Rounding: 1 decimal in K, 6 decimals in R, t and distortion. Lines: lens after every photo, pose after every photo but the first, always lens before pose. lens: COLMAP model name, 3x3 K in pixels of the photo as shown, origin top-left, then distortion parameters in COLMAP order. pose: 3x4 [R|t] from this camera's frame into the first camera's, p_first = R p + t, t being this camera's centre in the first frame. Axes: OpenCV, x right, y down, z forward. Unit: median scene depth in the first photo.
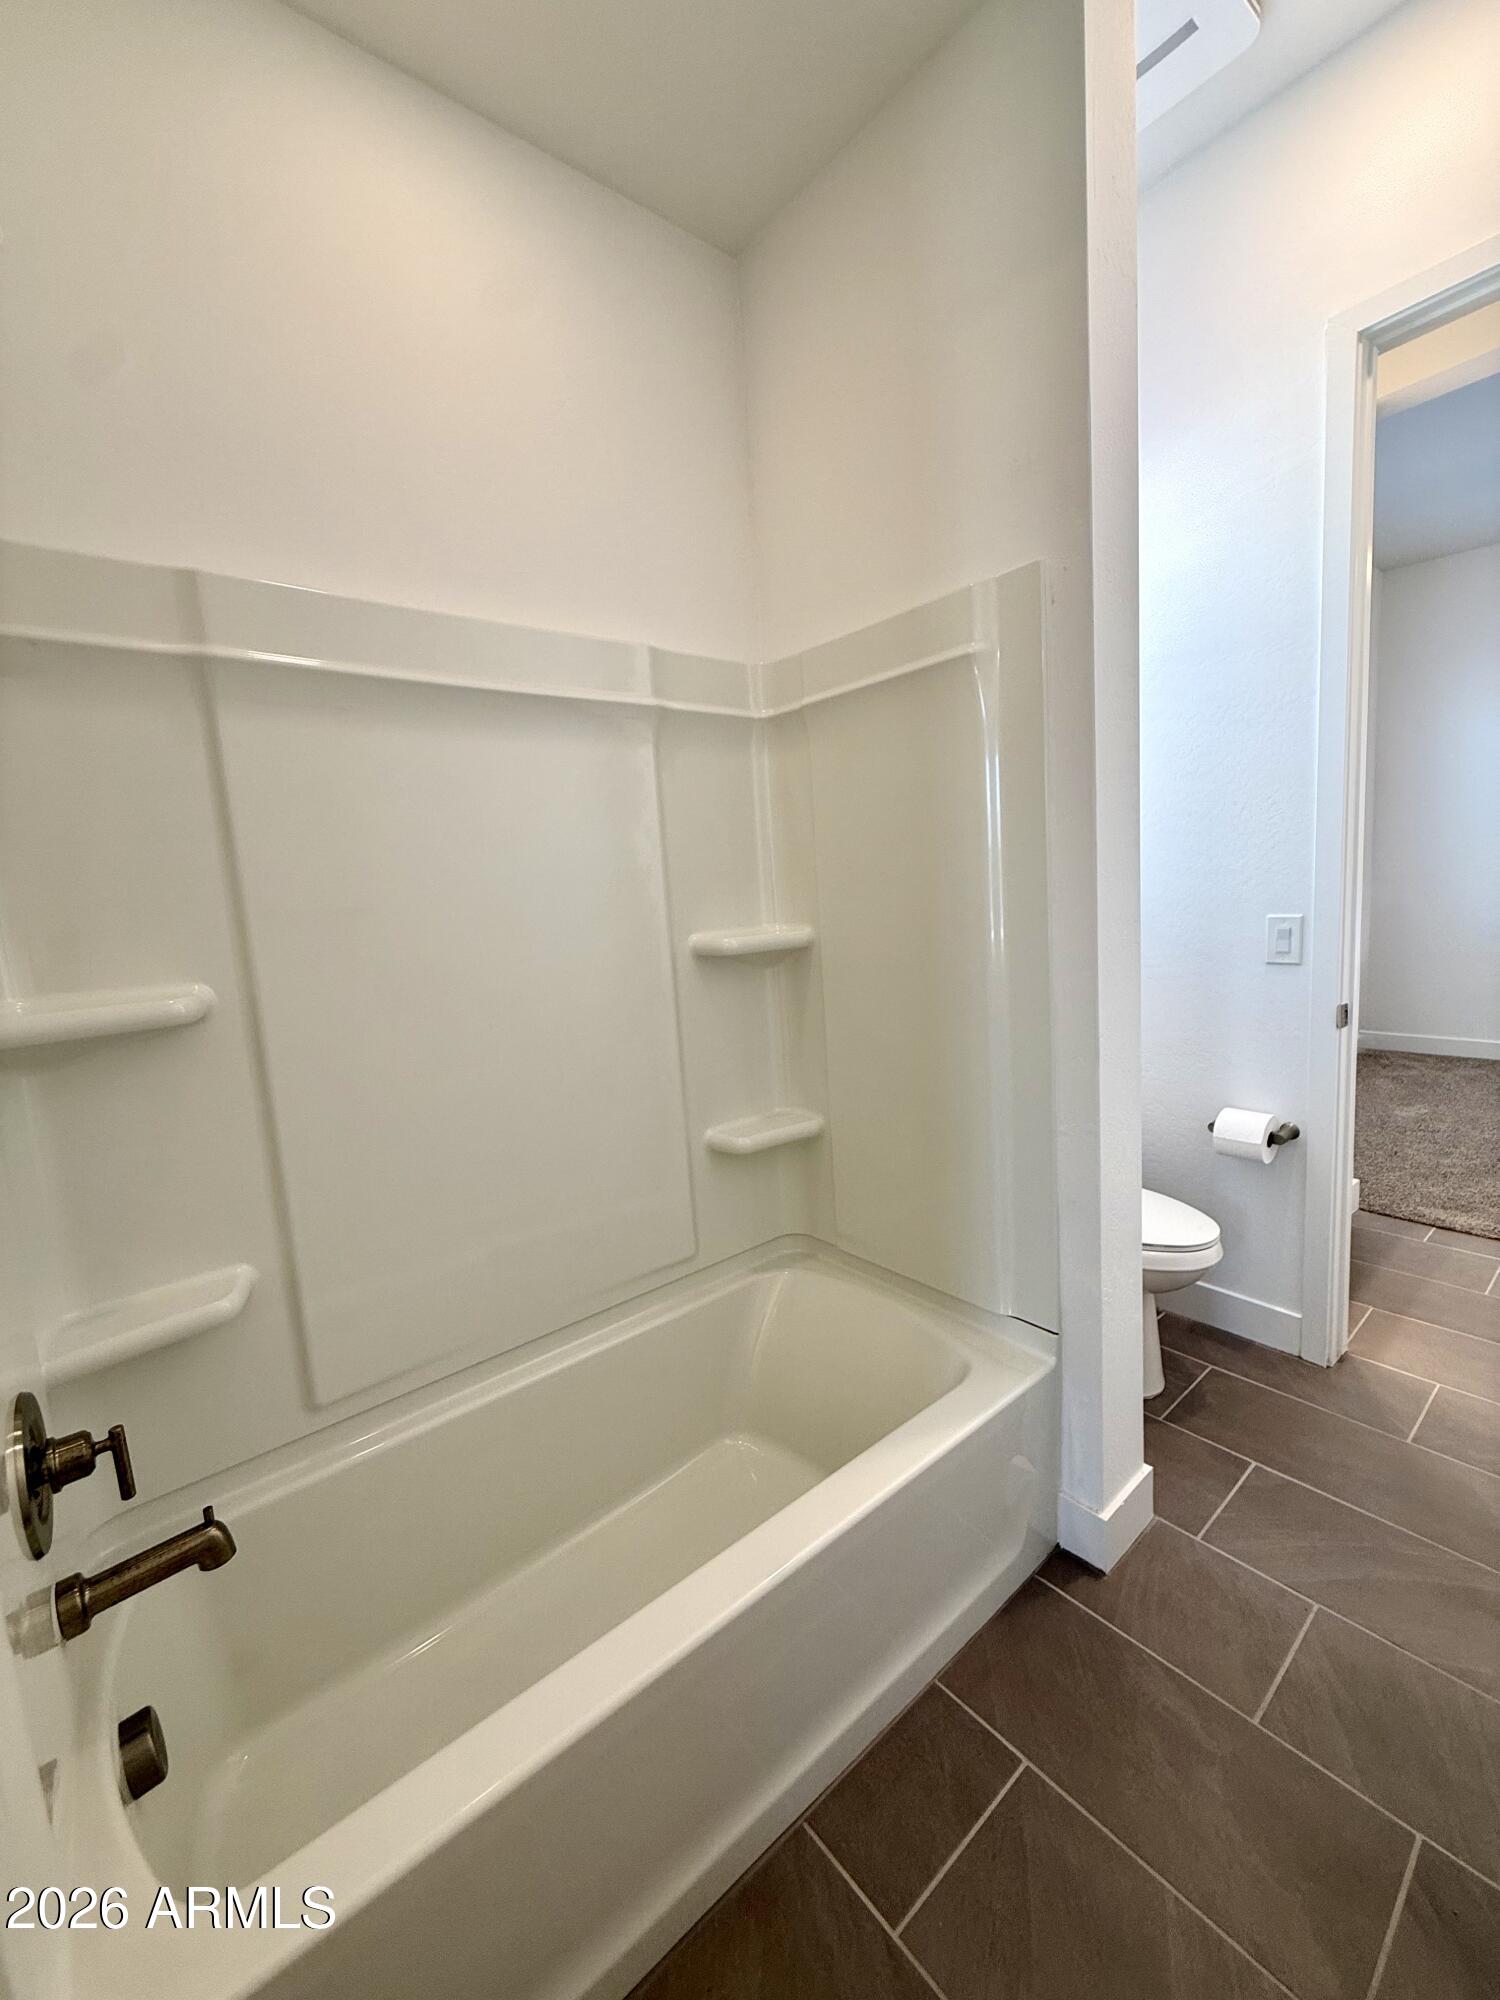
lens RADIAL K [[796.7, 0, 750.0], [0, 796.7, 1000.0], [0, 0, 1]] dist [0.001835, 0.000302]
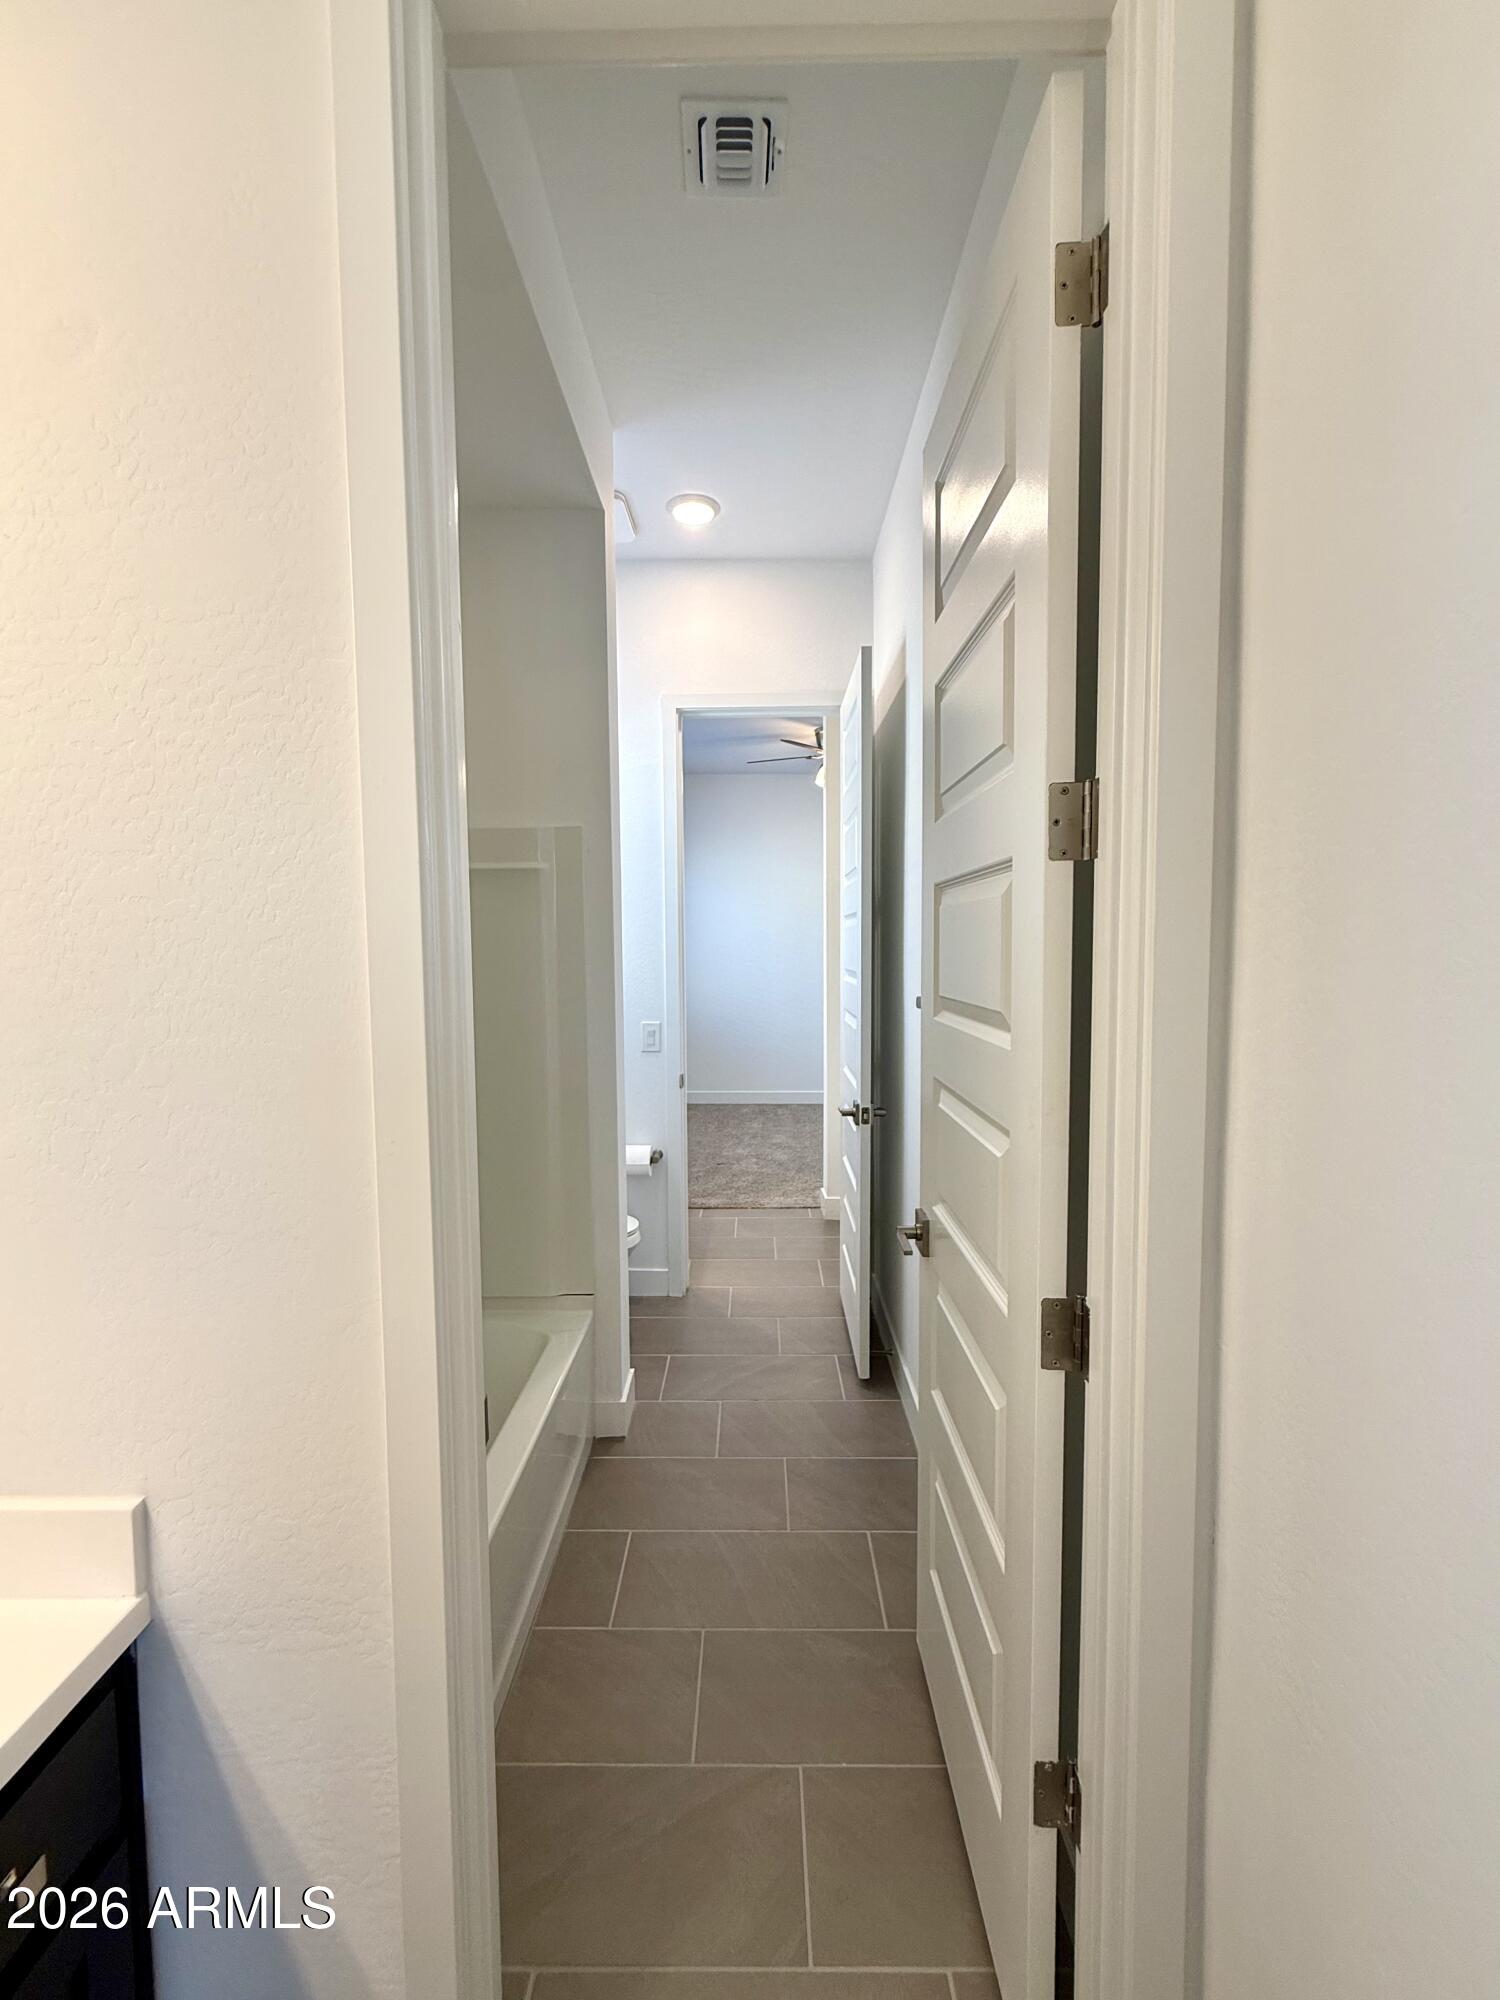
lens RADIAL K [[834.4, 0, 750.0], [0, 834.4, 1000.0], [0, 0, 1]] dist [-0.000324, -0.000137]
pose [[0.641795, 0.008172, 0.766833, -0.637775], [0.066792, 0.995548, -0.066511, -0.028450], [-0.763962, 0.093905, 0.638391, -0.322409]]
